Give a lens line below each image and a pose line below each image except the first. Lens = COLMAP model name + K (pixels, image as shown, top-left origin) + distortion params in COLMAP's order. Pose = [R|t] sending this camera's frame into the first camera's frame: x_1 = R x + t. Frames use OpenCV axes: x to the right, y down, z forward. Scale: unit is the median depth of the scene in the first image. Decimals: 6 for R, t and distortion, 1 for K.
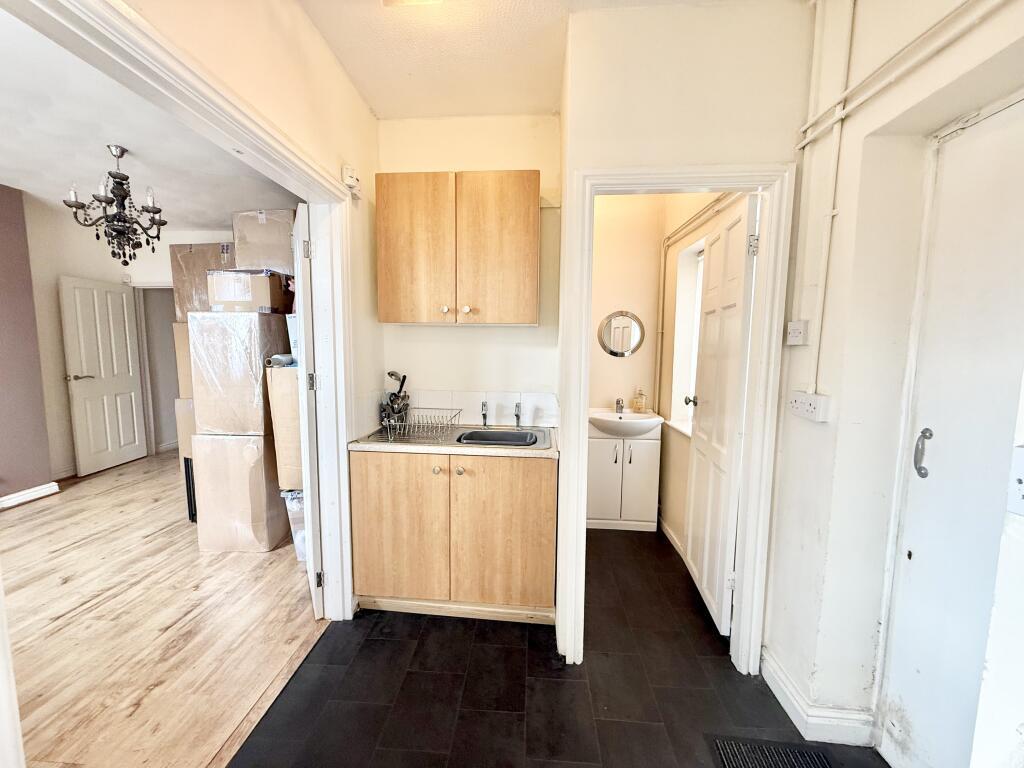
lens RADIAL K [[408.7, 0, 512.0], [0, 408.7, 384.0], [0, 0, 1]] dist [0.000769, 0.000025]
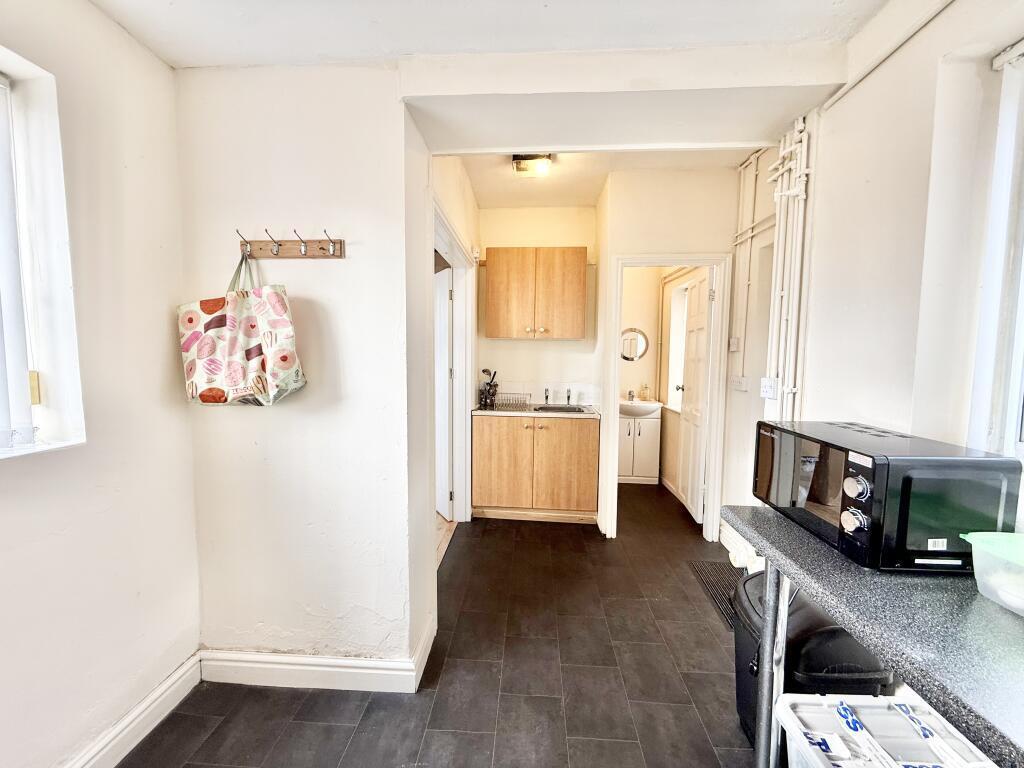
lens RADIAL K [[408.7, 0, 512.0], [0, 408.7, 384.0], [0, 0, 1]] dist [0.000769, 0.000025]
pose [[0.999998, 0.000235, 0.001948, -0.232705], [-0.000190, 0.999733, -0.023091, 0.072137], [-0.001953, 0.023091, 0.999731, -0.630628]]
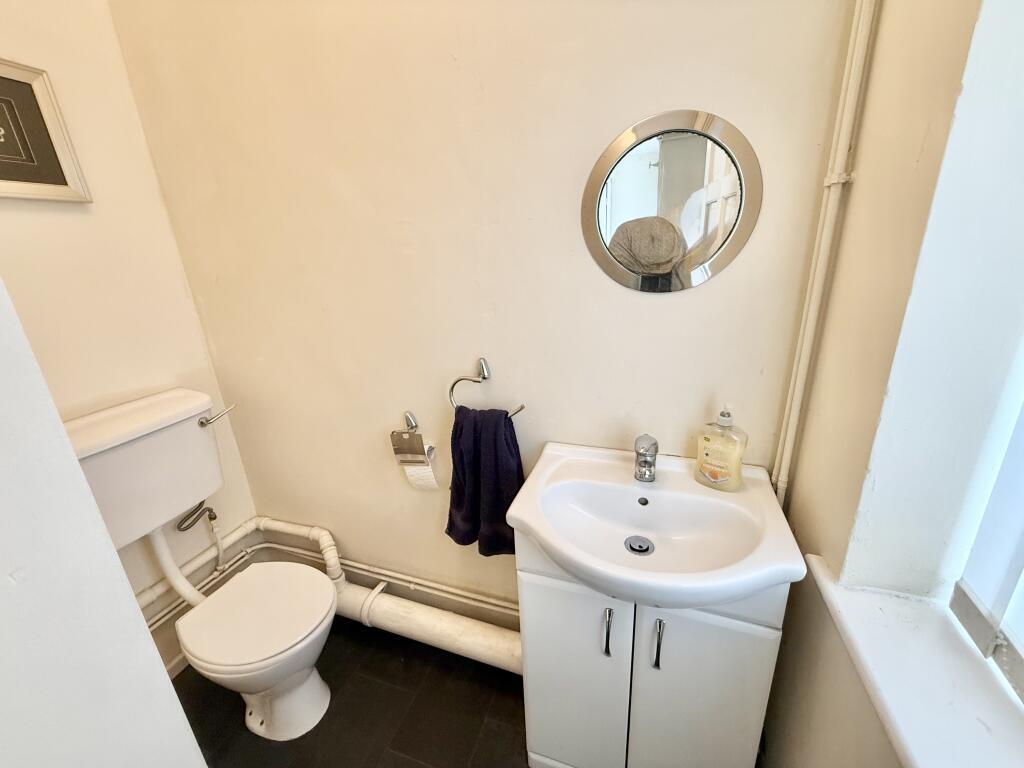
lens RADIAL K [[408.7, 0, 512.0], [0, 408.7, 384.0], [0, 0, 1]] dist [0.000769, 0.000025]
pose [[0.961049, 0.027146, -0.275042, 0.397632], [0.035951, 0.974431, 0.221792, -0.115960], [0.274031, -0.223041, 0.935500, 1.111222]]
